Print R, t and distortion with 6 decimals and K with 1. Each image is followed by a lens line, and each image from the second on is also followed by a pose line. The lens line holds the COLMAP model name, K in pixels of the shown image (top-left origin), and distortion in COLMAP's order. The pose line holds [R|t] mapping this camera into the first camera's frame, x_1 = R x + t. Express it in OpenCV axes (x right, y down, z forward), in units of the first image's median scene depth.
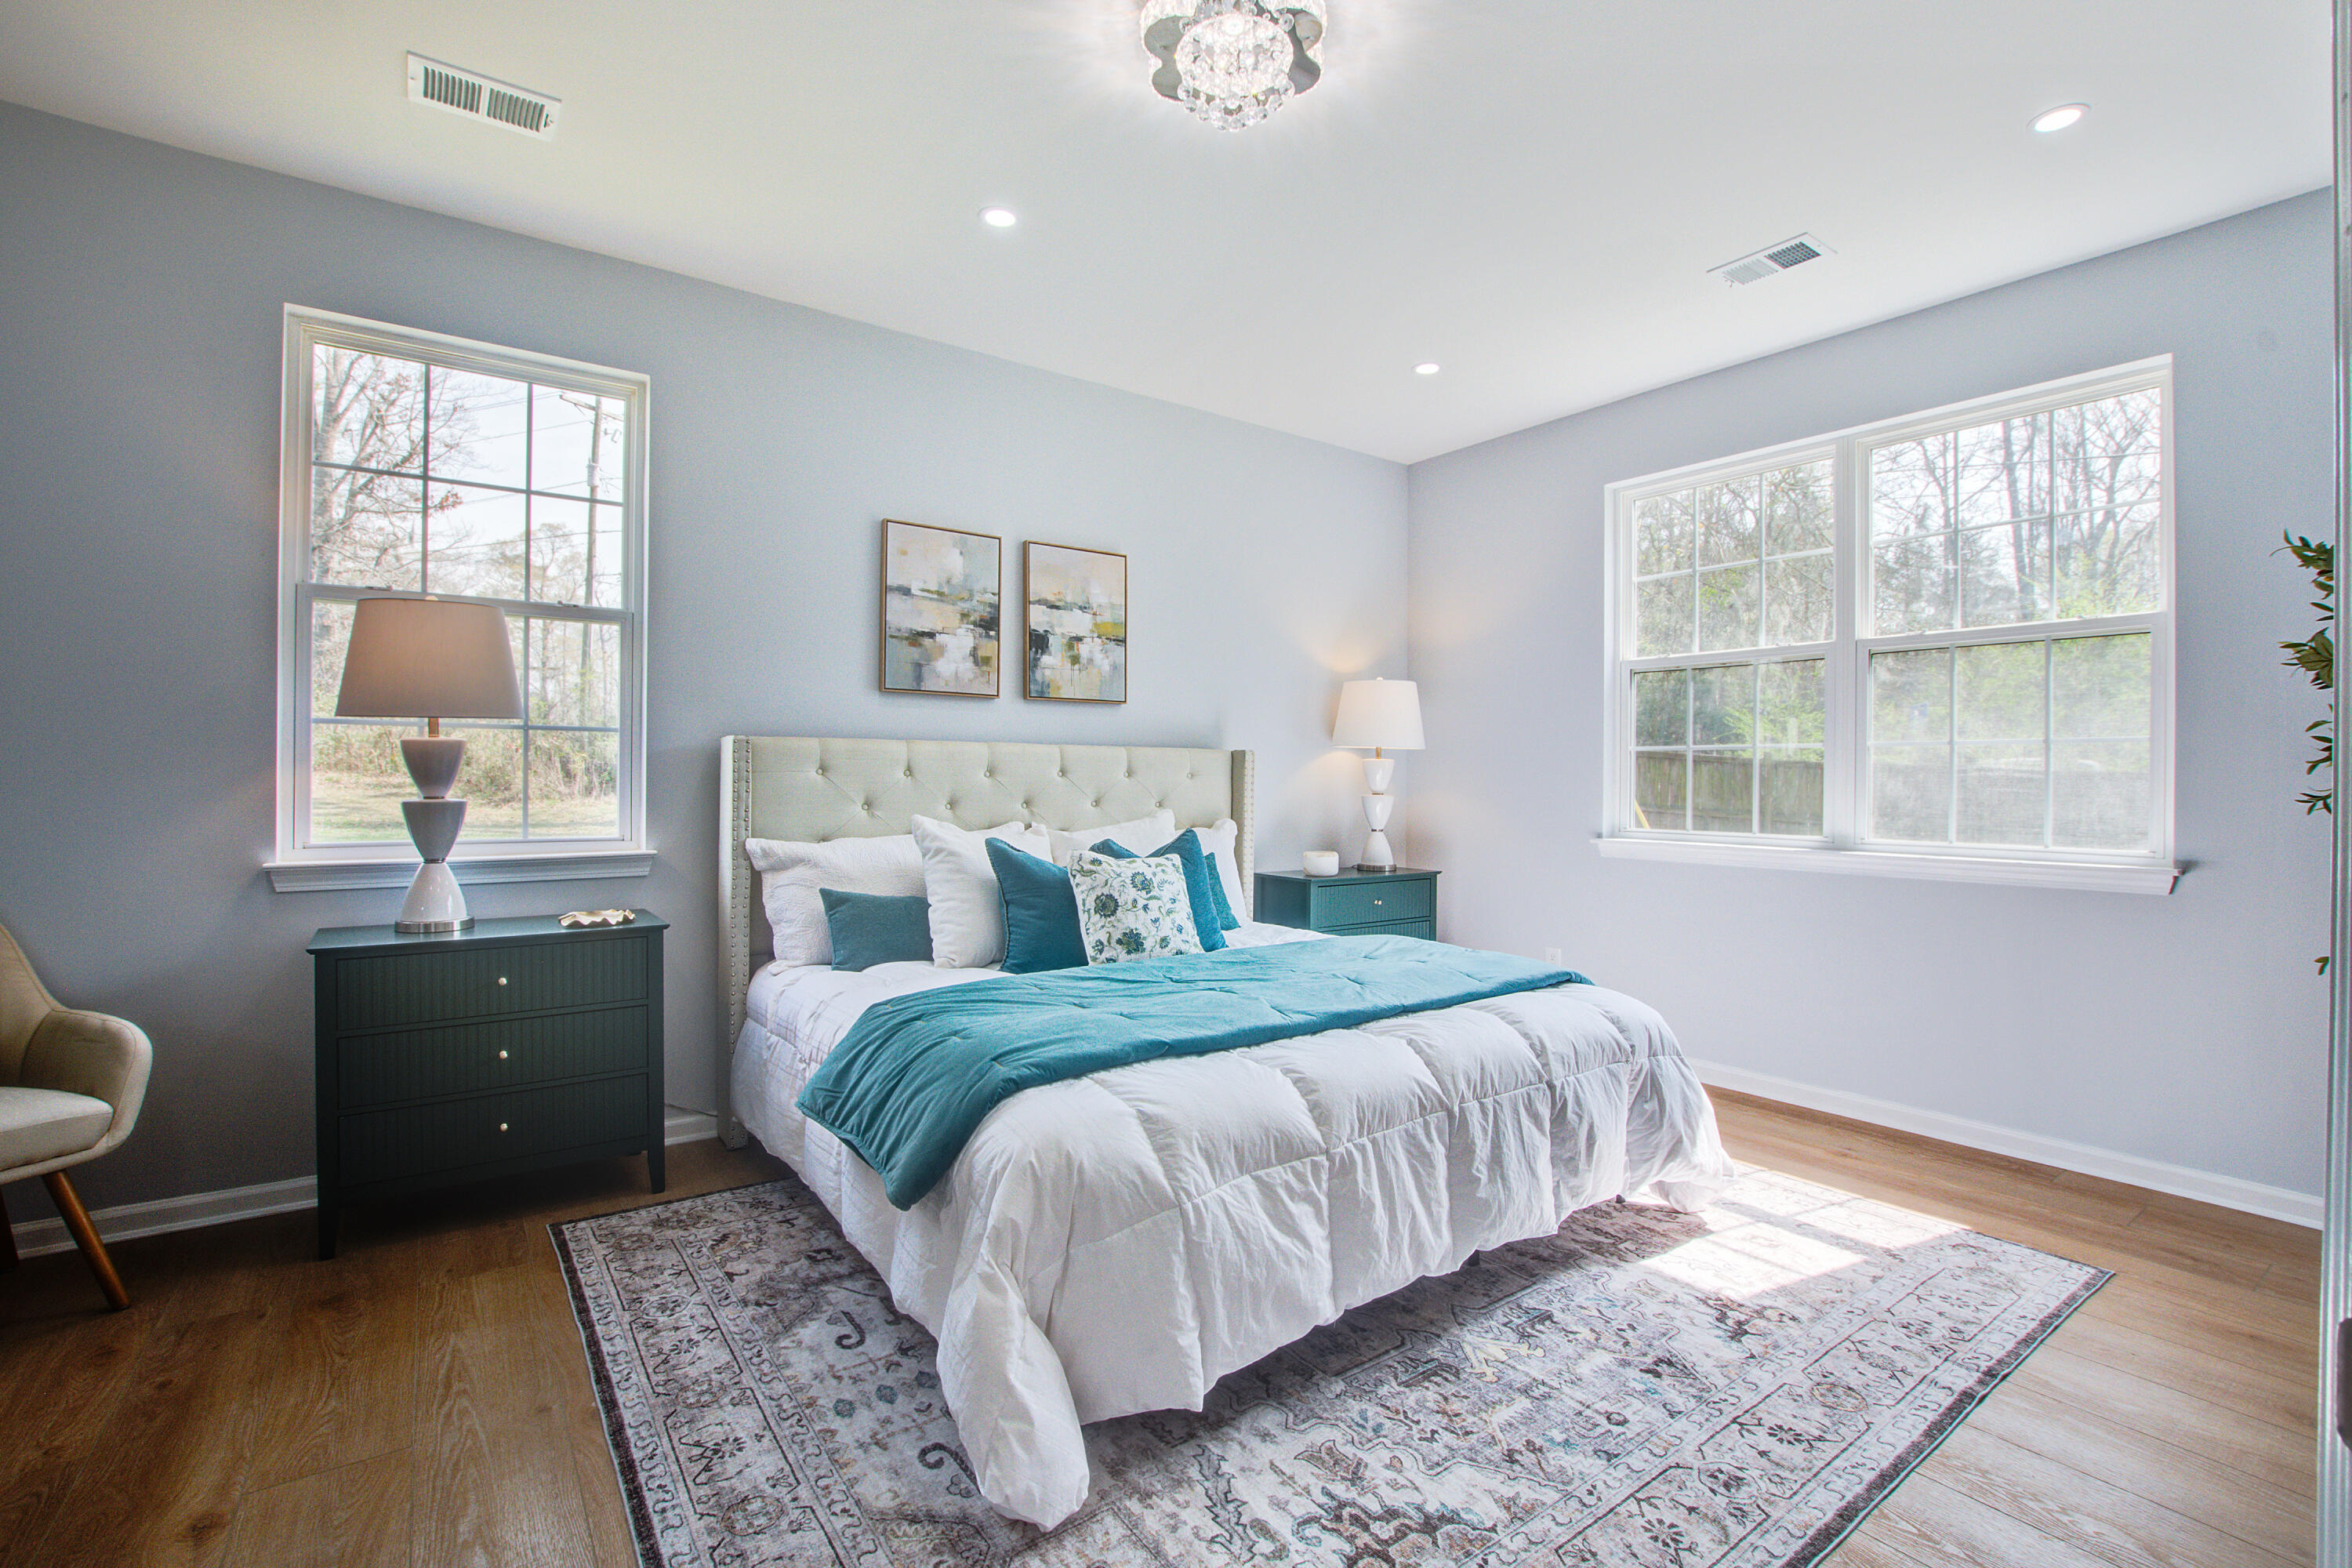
lens RADIAL K [[1051.0, 0, 1171.2], [0, 1051.0, 790.5], [0, 0, 1]] dist [-0.030059, 0.004558]
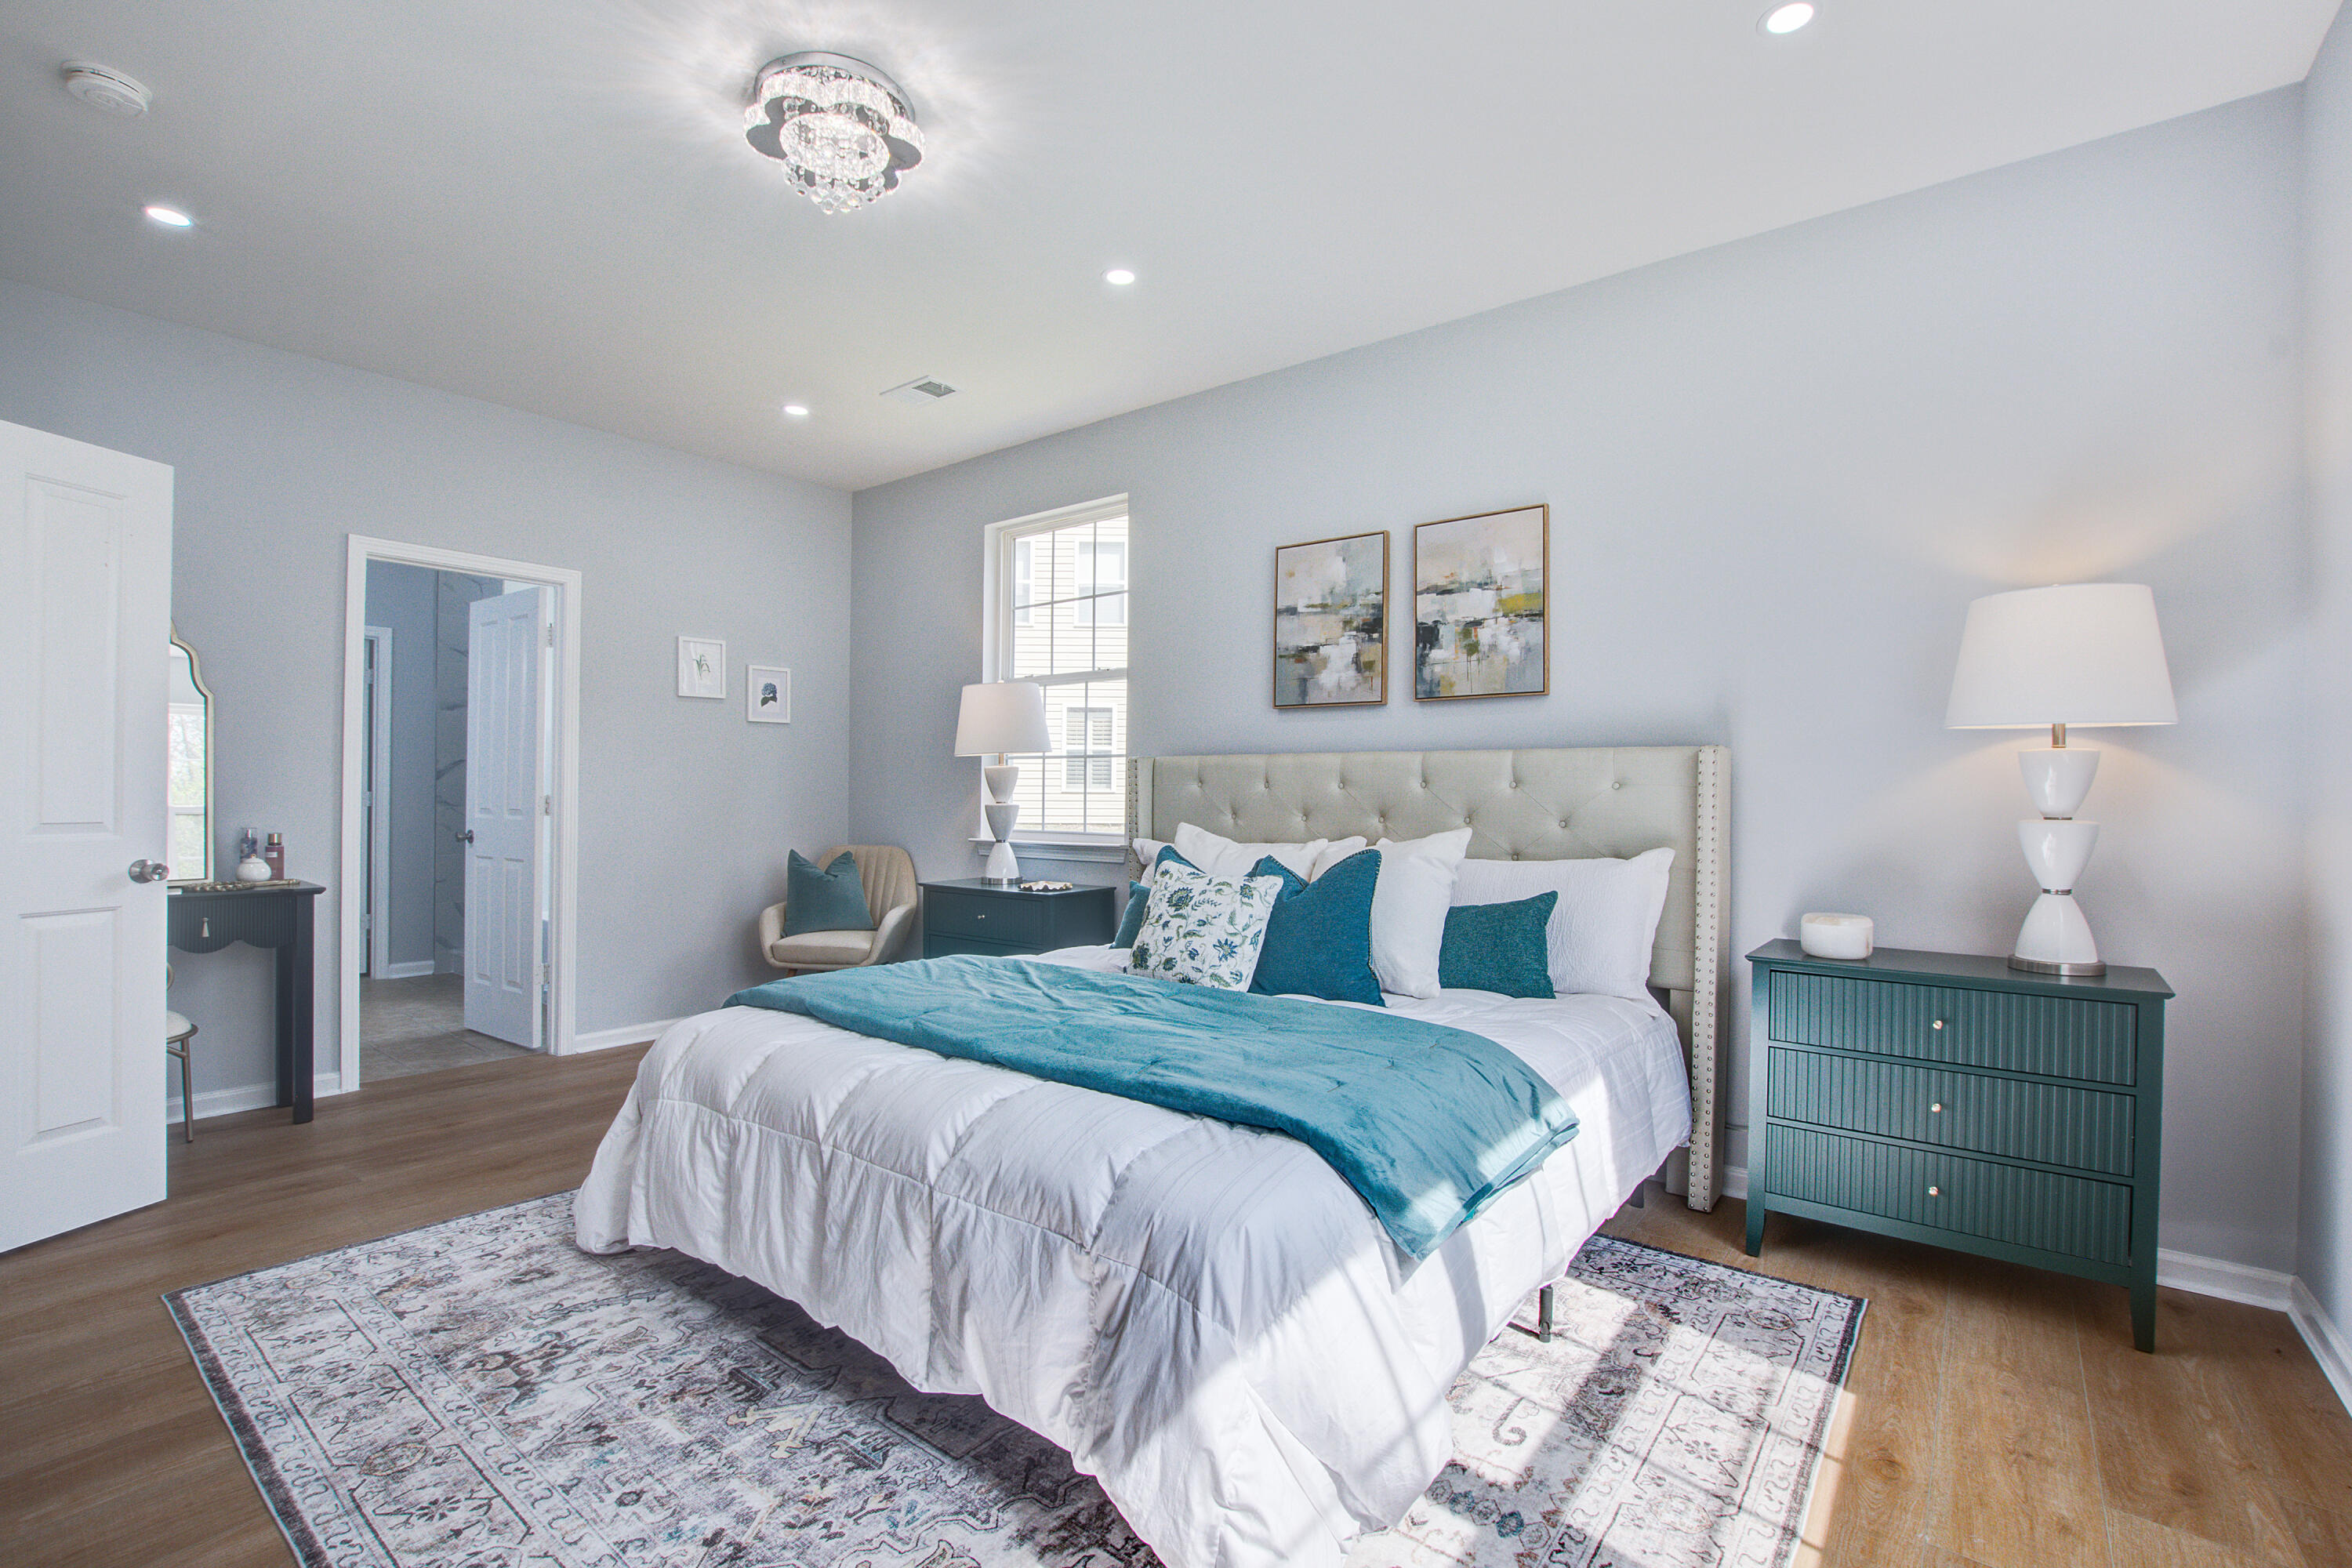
lens RADIAL K [[1051.0, 0, 1188.3], [0, 1051.0, 785.6], [0, 0, 1]] dist [-0.030059, 0.004558]
pose [[0.275034, -0.008682, -0.961395, 0.706218], [-0.013346, 0.999828, -0.012847, -0.001286], [0.961342, 0.016364, 0.274871, 0.600718]]
